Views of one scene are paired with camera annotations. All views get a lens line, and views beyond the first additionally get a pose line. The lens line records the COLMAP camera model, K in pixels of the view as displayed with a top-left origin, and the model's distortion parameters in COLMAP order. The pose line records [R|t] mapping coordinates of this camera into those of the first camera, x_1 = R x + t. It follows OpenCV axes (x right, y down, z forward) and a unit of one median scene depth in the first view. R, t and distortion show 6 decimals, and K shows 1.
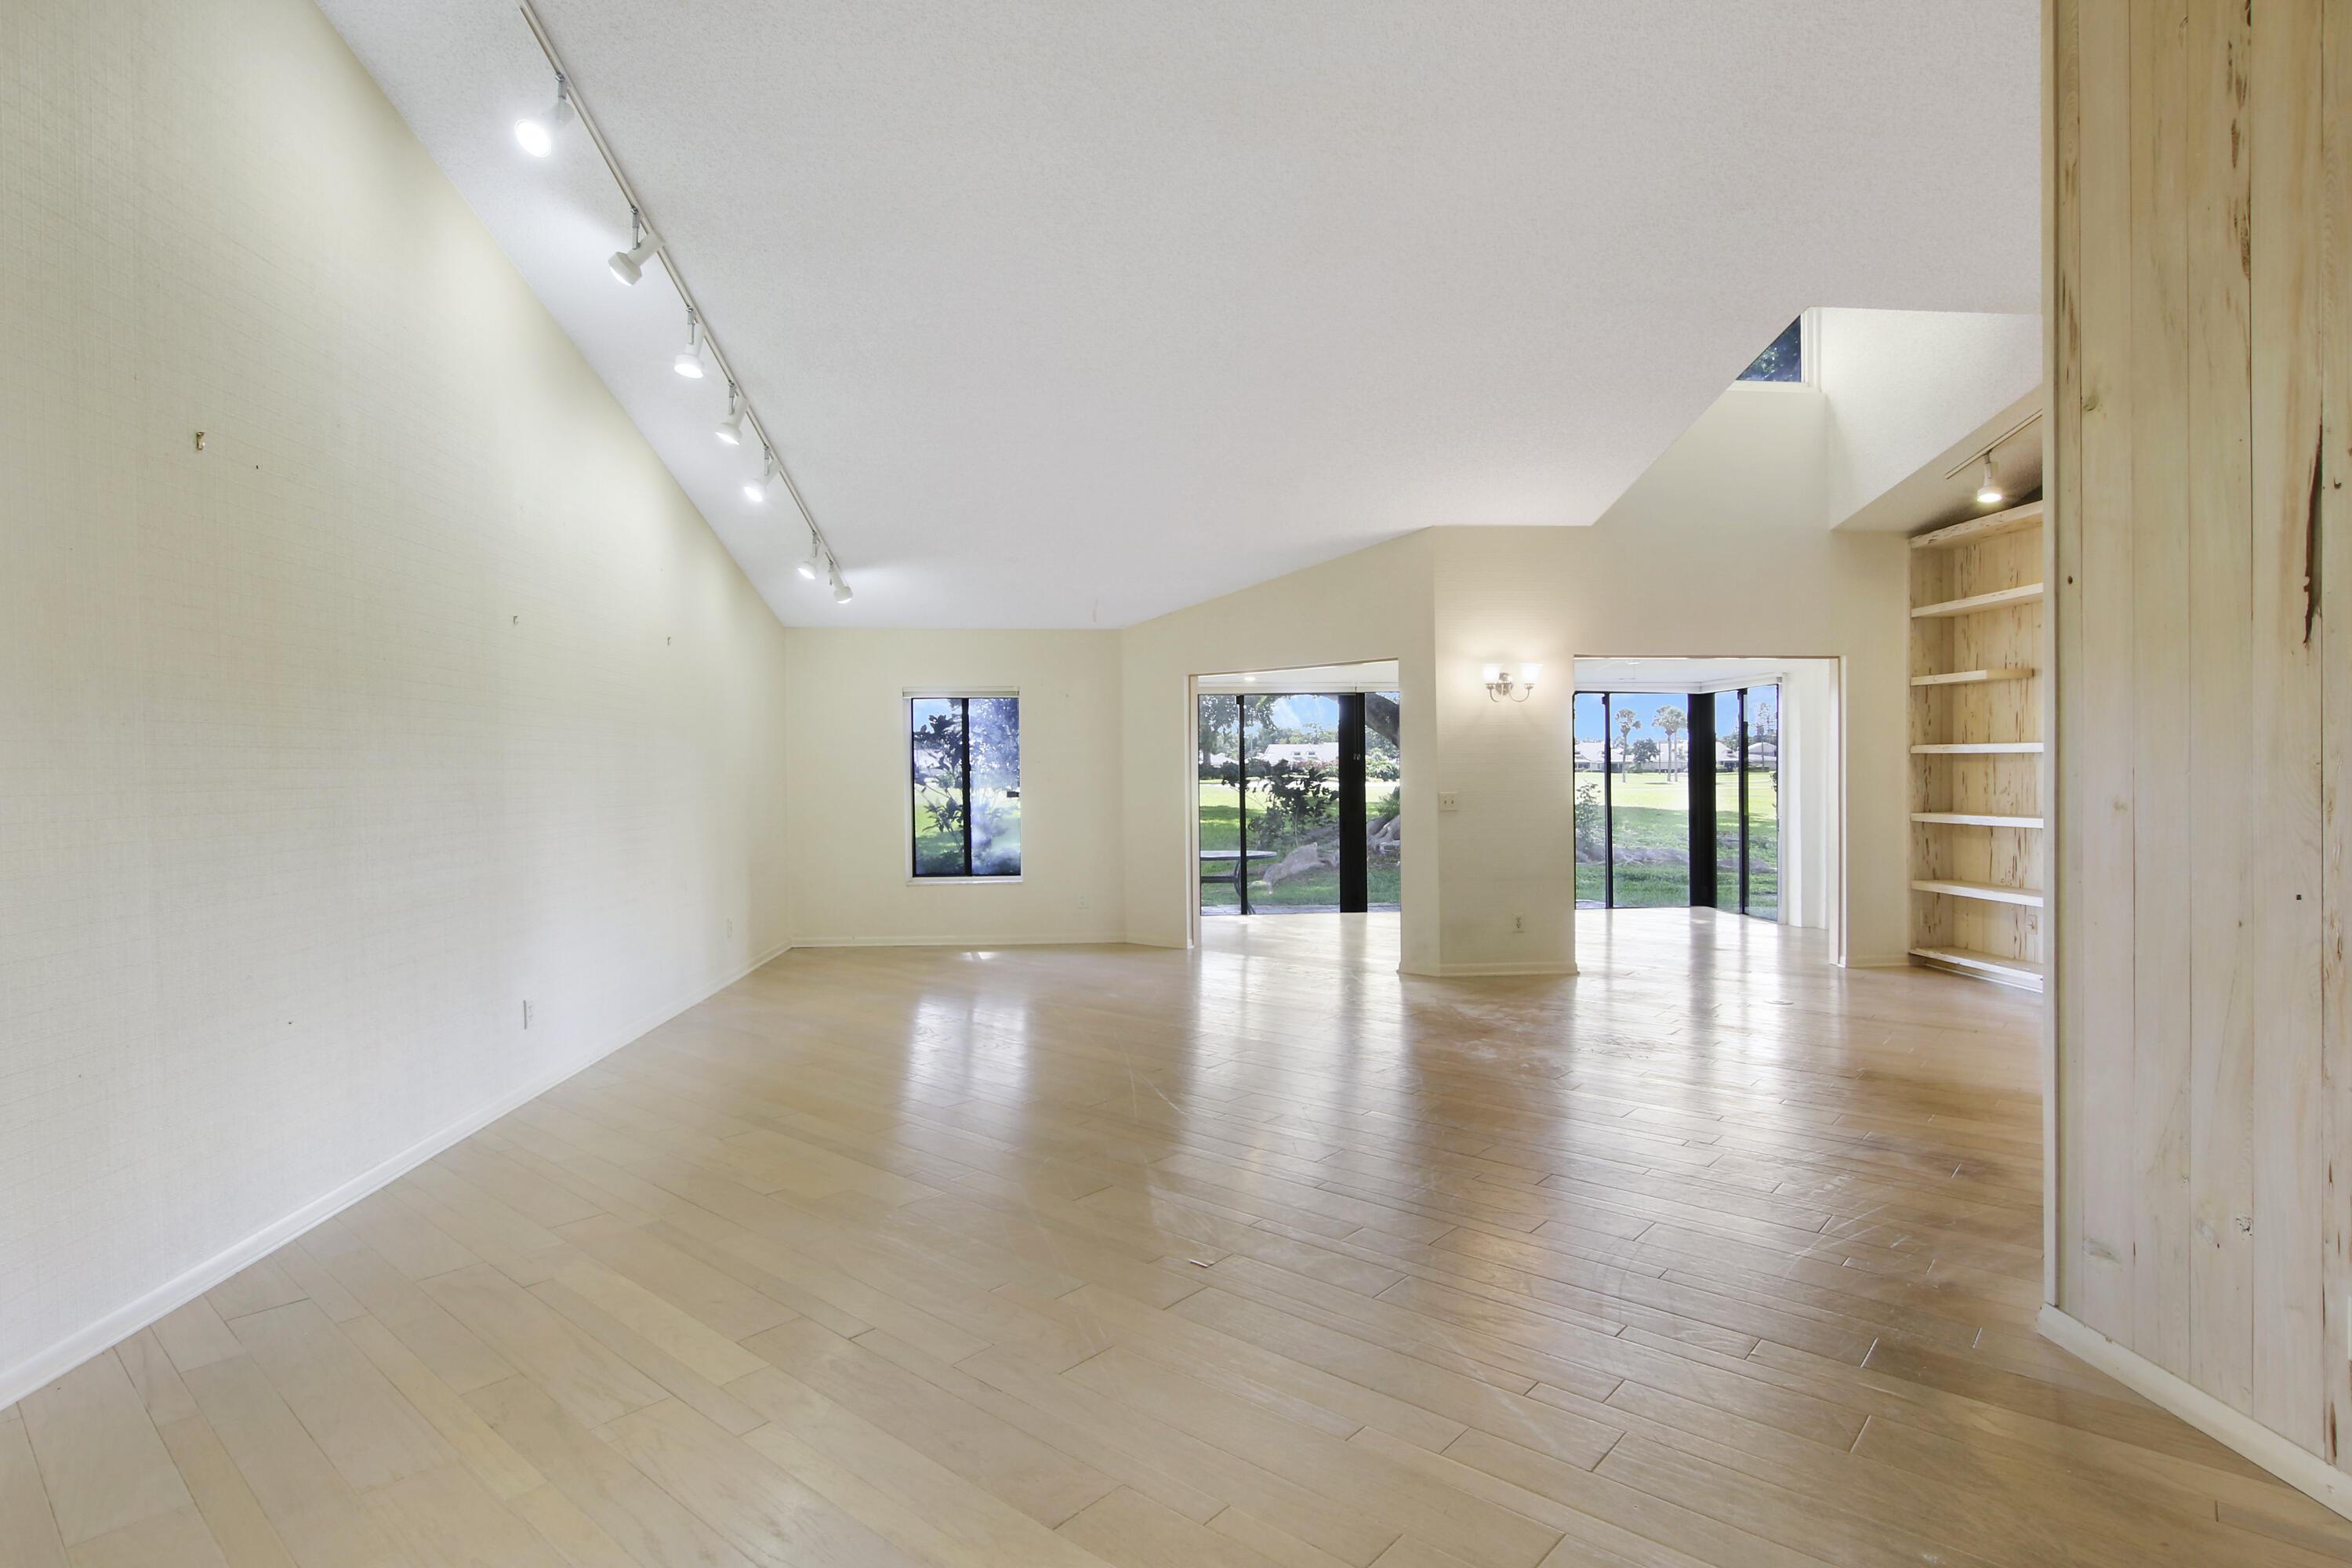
lens RADIAL K [[1194.2, 0, 1198.4], [0, 1194.2, 797.8], [0, 0, 1]] dist [-0.027453, 0.001580]
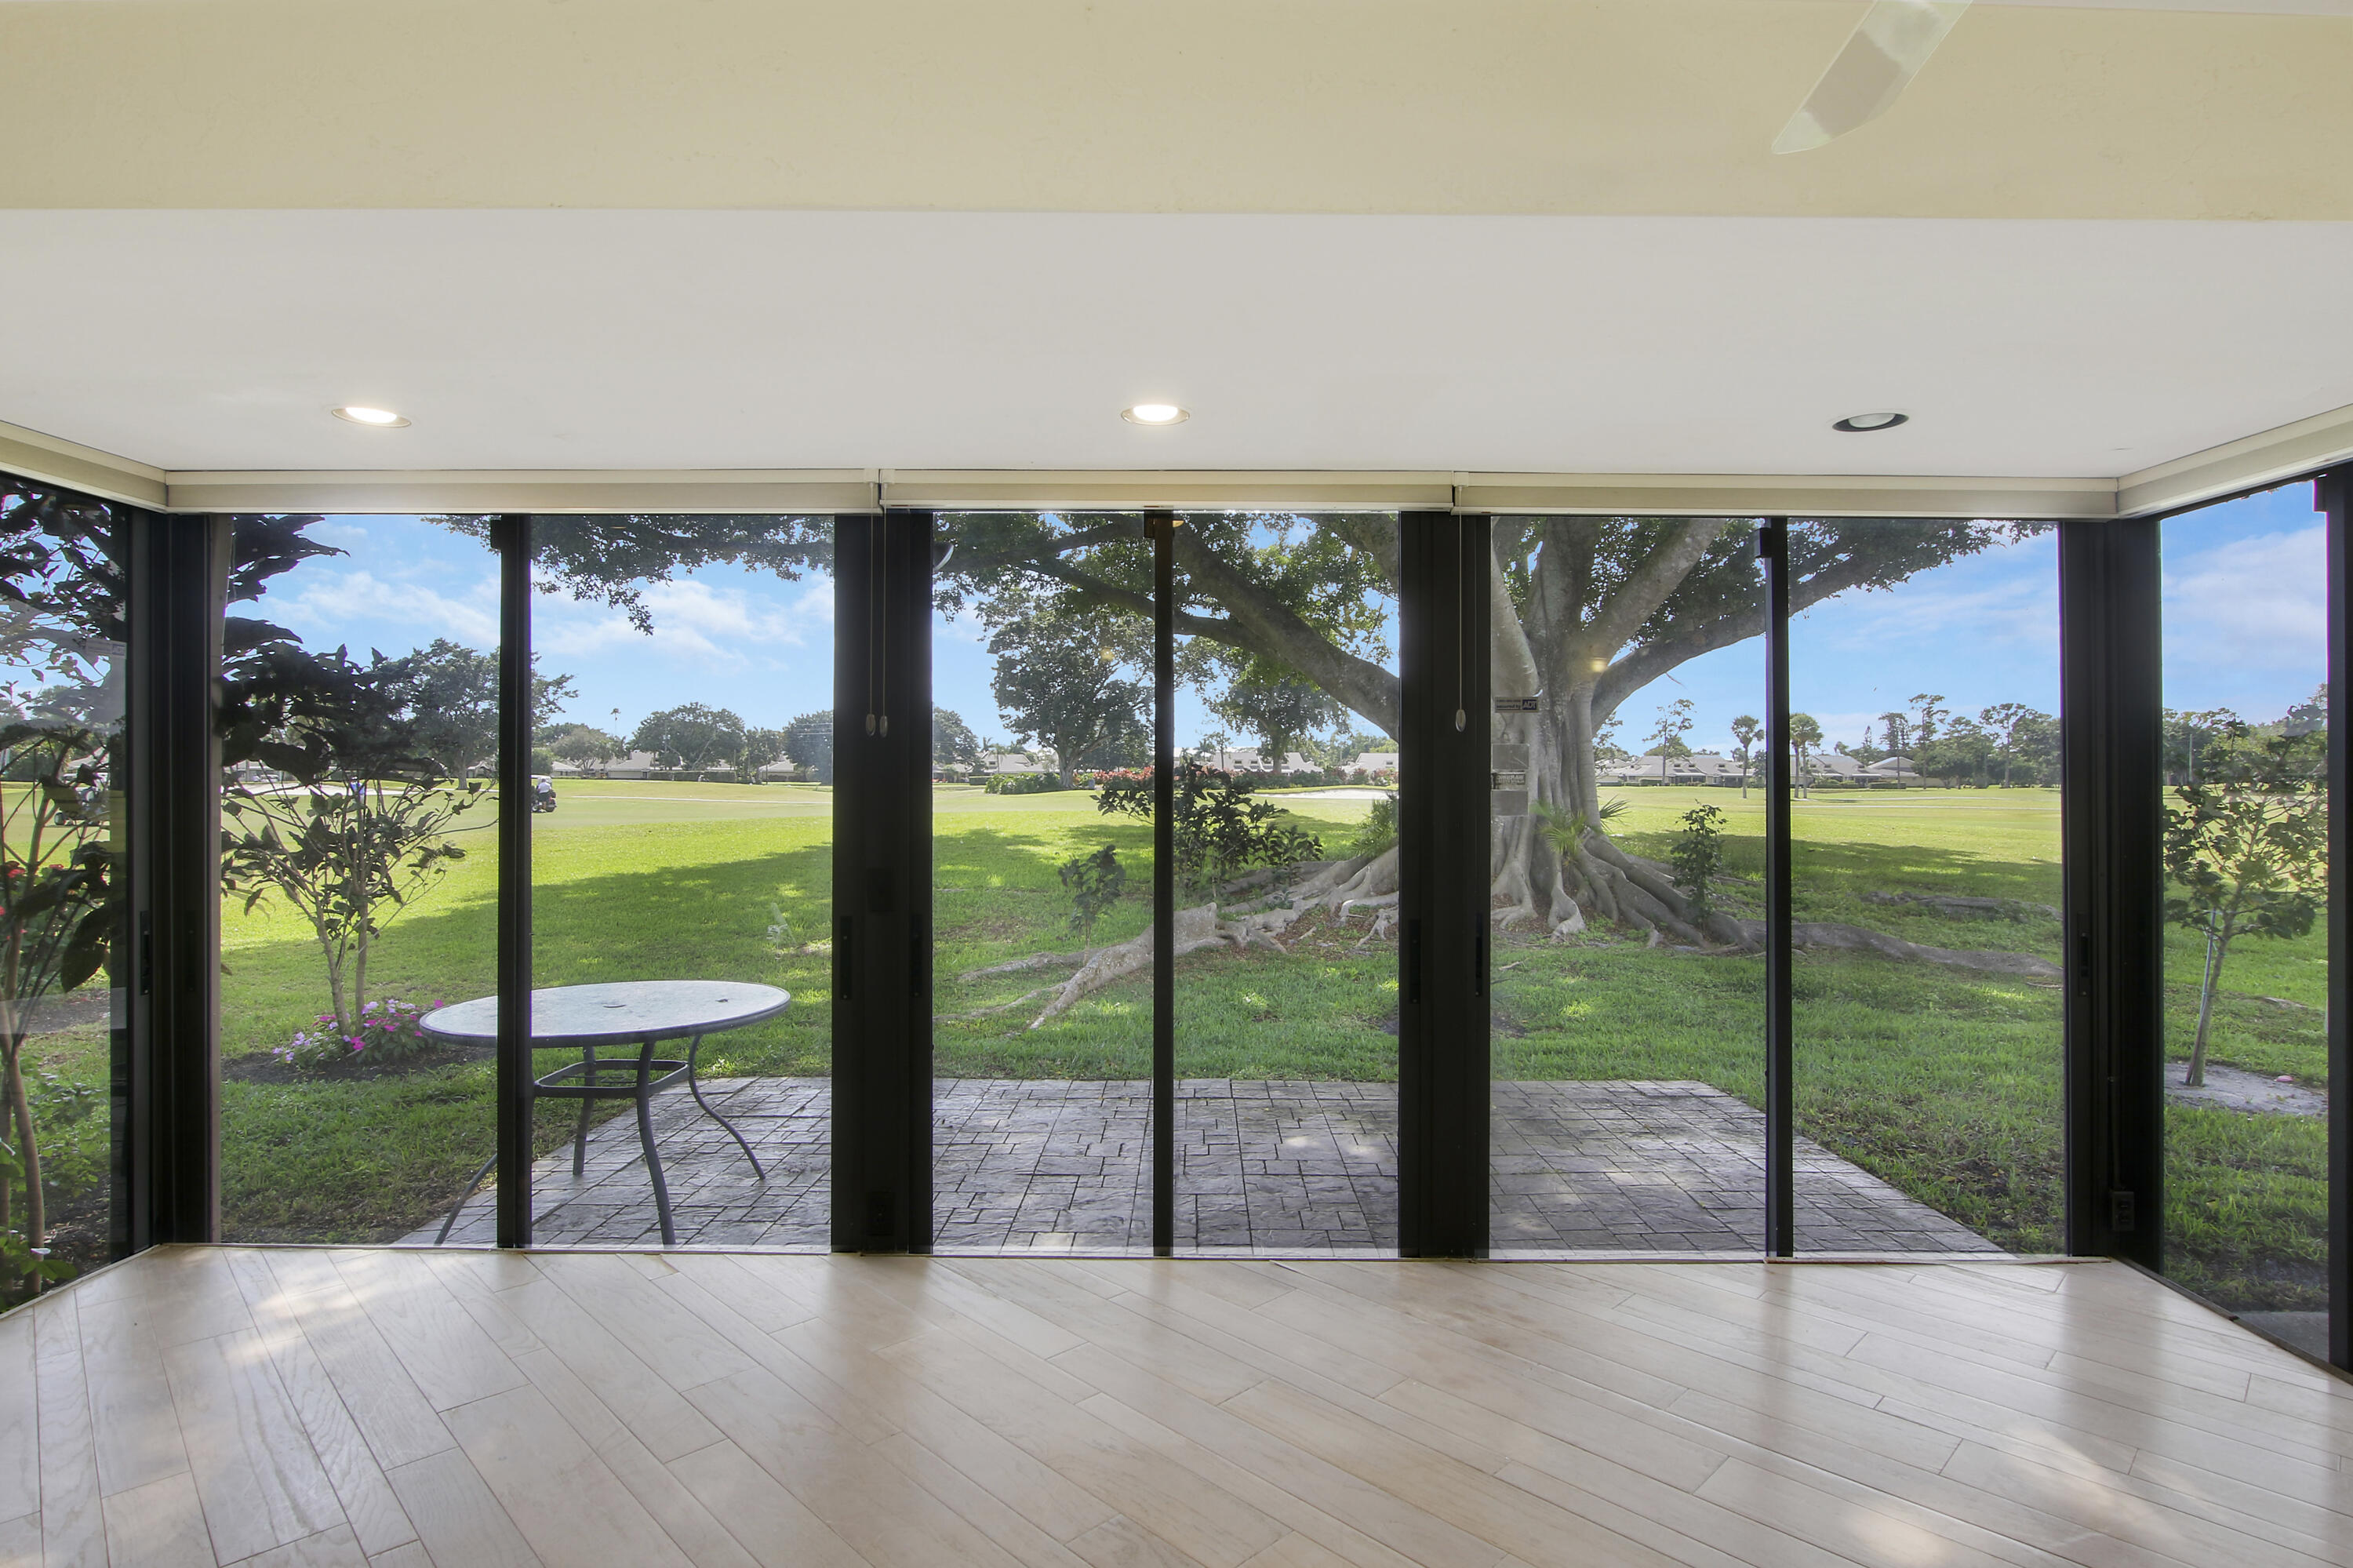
lens RADIAL K [[1212.1, 0, 1193.4], [0, 1212.1, 784.0], [0, 0, 1]] dist [-0.011224, 0.000457]
pose [[0.996497, 0.012041, -0.082757, 0.327970], [-0.013581, 0.999745, -0.018063, -0.022831], [0.082519, 0.019123, 0.996406, 1.007932]]
